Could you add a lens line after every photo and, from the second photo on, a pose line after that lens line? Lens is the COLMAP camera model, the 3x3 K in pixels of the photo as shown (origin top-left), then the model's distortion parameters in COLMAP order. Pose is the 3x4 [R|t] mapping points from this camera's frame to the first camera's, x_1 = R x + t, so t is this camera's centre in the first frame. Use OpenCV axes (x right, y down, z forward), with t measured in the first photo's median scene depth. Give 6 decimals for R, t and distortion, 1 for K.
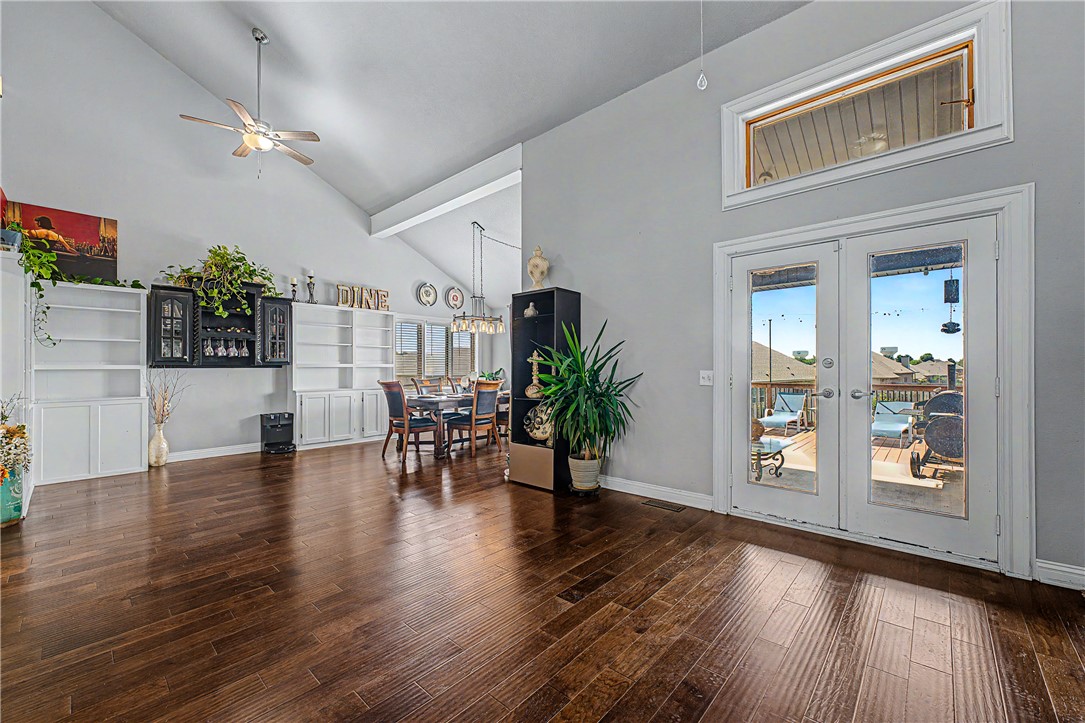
lens RADIAL K [[437.4, 0, 550.1], [0, 437.4, 365.3], [0, 0, 1]] dist [-0.000105, 0.000053]
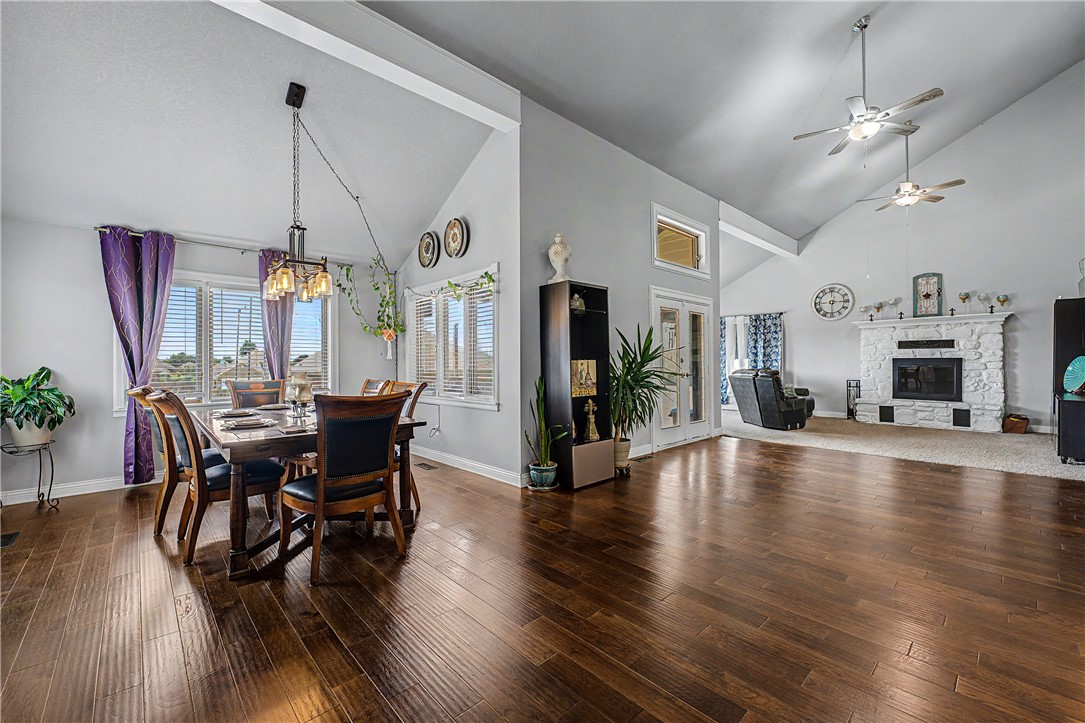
lens RADIAL K [[437.4, 0, 547.9], [0, 437.4, 361.7], [0, 0, 1]] dist [-0.000105, 0.000053]
pose [[0.087292, 0.007027, 0.996158, -0.825279], [0.000097, 0.999975, -0.007062, 0.008460], [-0.996183, 0.000713, 0.087289, 0.816461]]
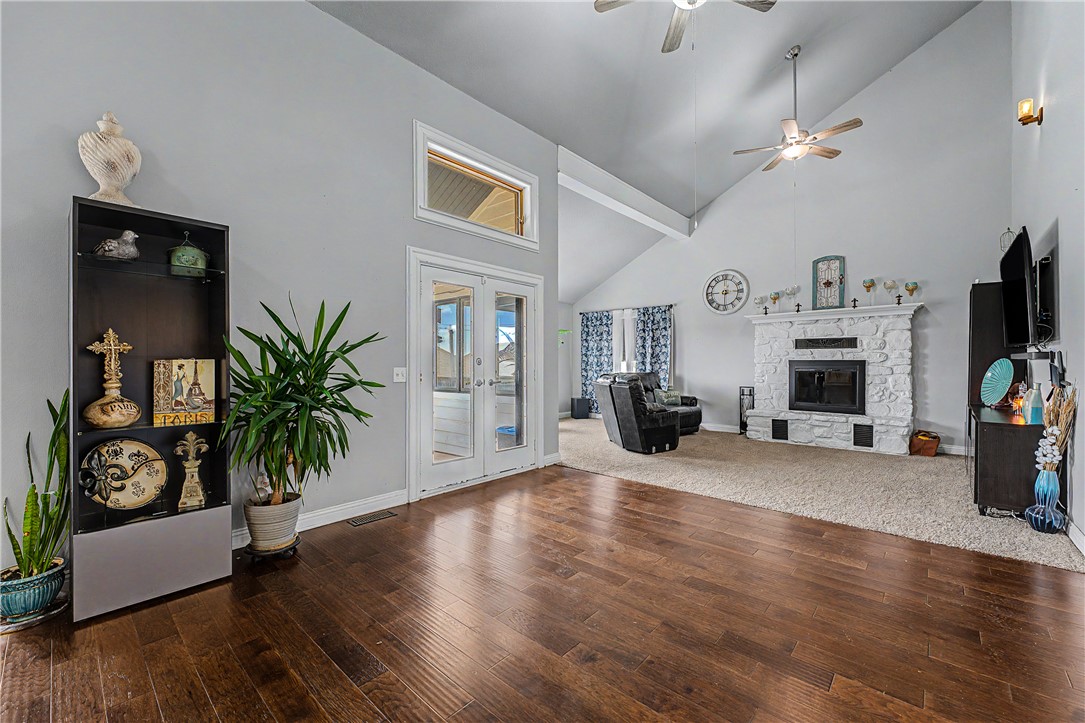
lens RADIAL K [[434.6, 0, 549.4], [0, 434.6, 364.8], [0, 0, 1]] dist [-0.000317, 0.000530]
pose [[-0.003270, 0.003741, 0.999988, -0.435980], [-0.003542, 0.999987, -0.003752, 0.005265], [-0.999988, -0.003554, -0.003256, 0.439973]]
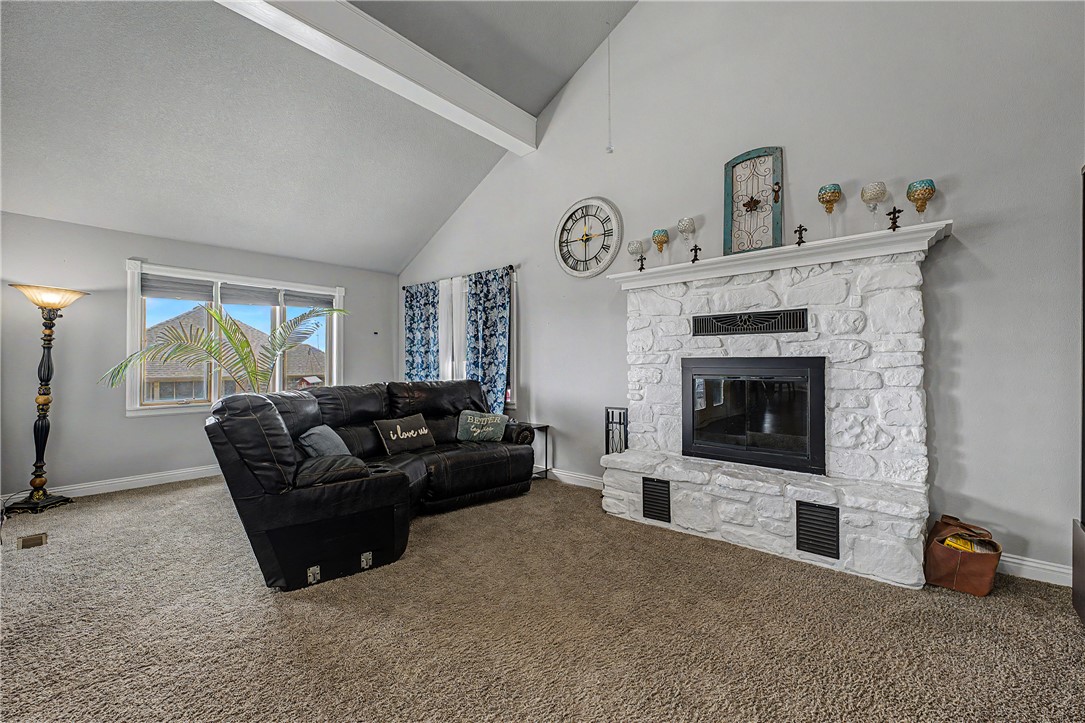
lens RADIAL K [[437.4, 0, 548.6], [0, 437.4, 360.1], [0, 0, 1]] dist [-0.000105, 0.000053]
pose [[-0.020326, 0.019342, 0.999606, 0.158921], [-0.001307, 0.999811, -0.019373, 0.000987], [-0.999793, -0.001700, -0.020297, -0.033139]]
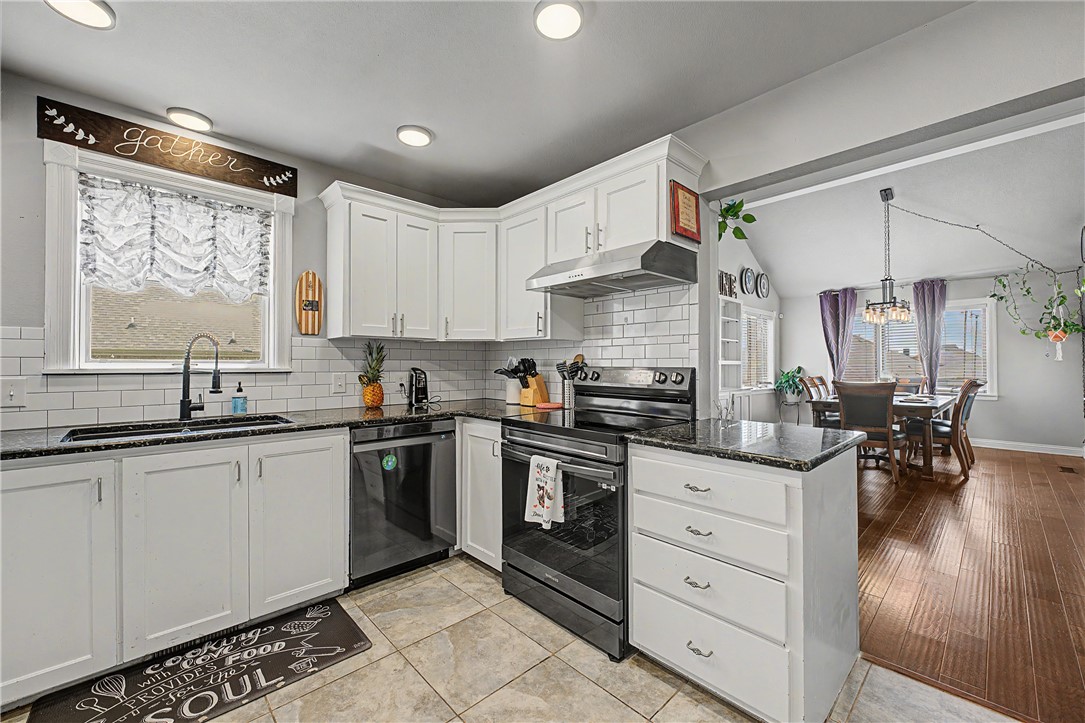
lens RADIAL K [[437.4, 0, 538.4], [0, 437.4, 361.9], [0, 0, 1]] dist [-0.000105, 0.000053]
pose [[0.996696, 0.000995, -0.081221, -0.943777], [-0.001095, 0.999999, -0.001180, 0.000102], [0.081219, 0.001265, 0.996695, 0.161118]]
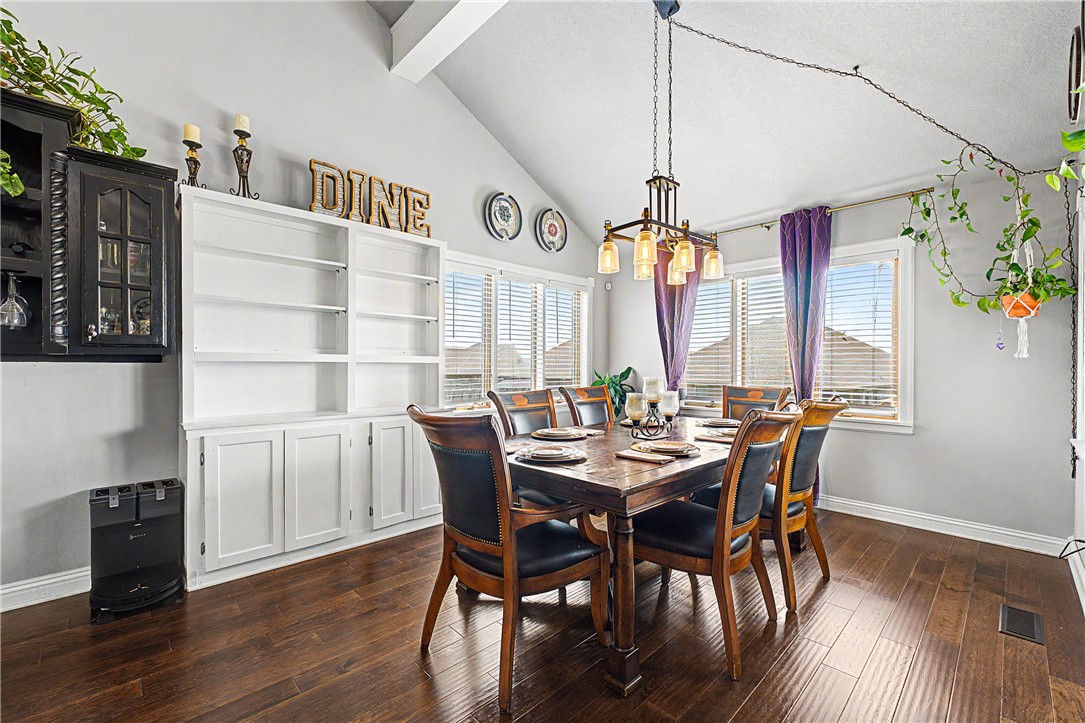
lens RADIAL K [[451.4, 0, 546.1], [0, 451.4, 369.4], [0, 0, 1]] dist [-0.000104, 0.000155]
pose [[0.997541, 0.008684, -0.069539, -0.298219], [-0.007750, 0.999876, 0.013689, 0.004552], [0.069649, -0.013116, 0.997485, 0.749475]]
